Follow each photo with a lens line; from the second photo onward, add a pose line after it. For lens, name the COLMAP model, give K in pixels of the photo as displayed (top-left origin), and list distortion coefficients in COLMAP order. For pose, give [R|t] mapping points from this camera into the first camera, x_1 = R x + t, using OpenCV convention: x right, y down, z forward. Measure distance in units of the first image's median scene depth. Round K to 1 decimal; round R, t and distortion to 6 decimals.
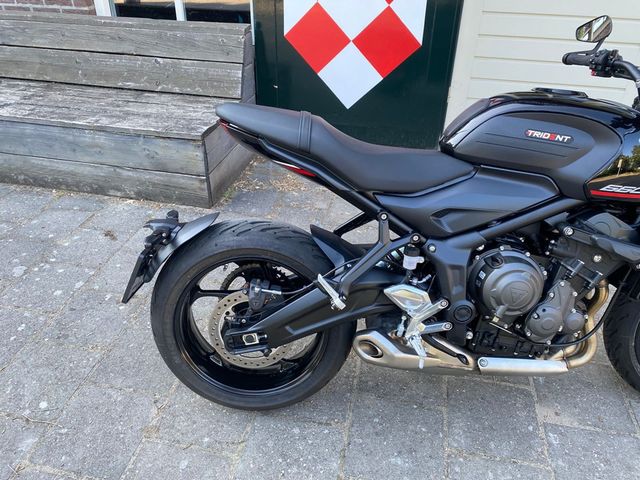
lens RADIAL K [[480.9, 0, 322.7], [0, 480.9, 235.4], [0, 0, 1]] dist [0.023233, -0.030125]
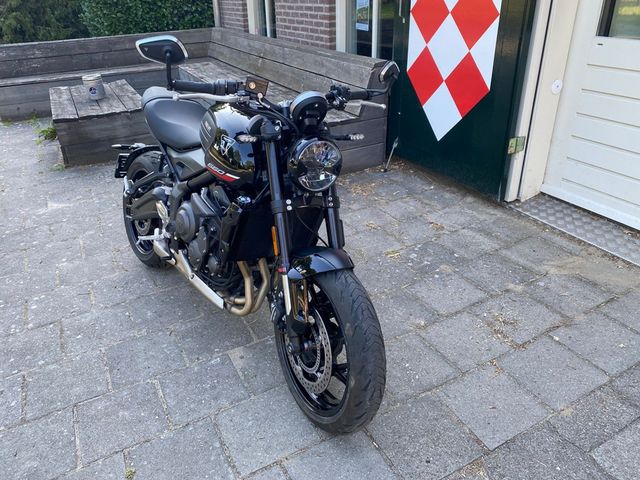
lens RADIAL K [[480.9, 0, 314.2], [0, 480.9, 235.2], [0, 0, 1]] dist [0.023233, -0.030125]
pose [[0.623734, 0.322795, -0.711870, 1.521772], [-0.376198, 0.922294, 0.088589, -0.120697], [0.685150, 0.212548, 0.696701, 0.194029]]
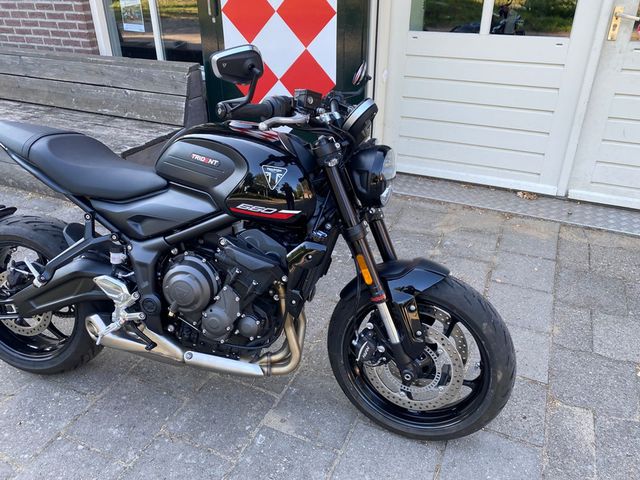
lens RADIAL K [[480.9, 0, 320.9], [0, 480.9, 234.9], [0, 0, 1]] dist [0.023233, -0.030125]
pose [[0.973437, 0.088824, -0.211025, 0.821974], [-0.103346, 0.992906, -0.058791, 0.014846], [0.204306, 0.079038, 0.975711, -0.067626]]
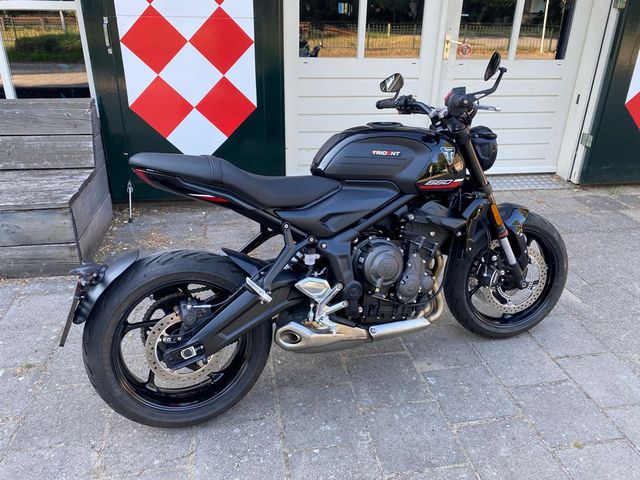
lens RADIAL K [[480.9, 0, 318.0], [0, 480.9, 242.1], [0, 0, 1]] dist [0.023233, -0.030125]
pose [[0.929182, -0.156615, 0.334804, -0.192327], [0.195612, 0.976912, -0.085903, 0.109221], [-0.313620, 0.145311, 0.938364, -0.191727]]
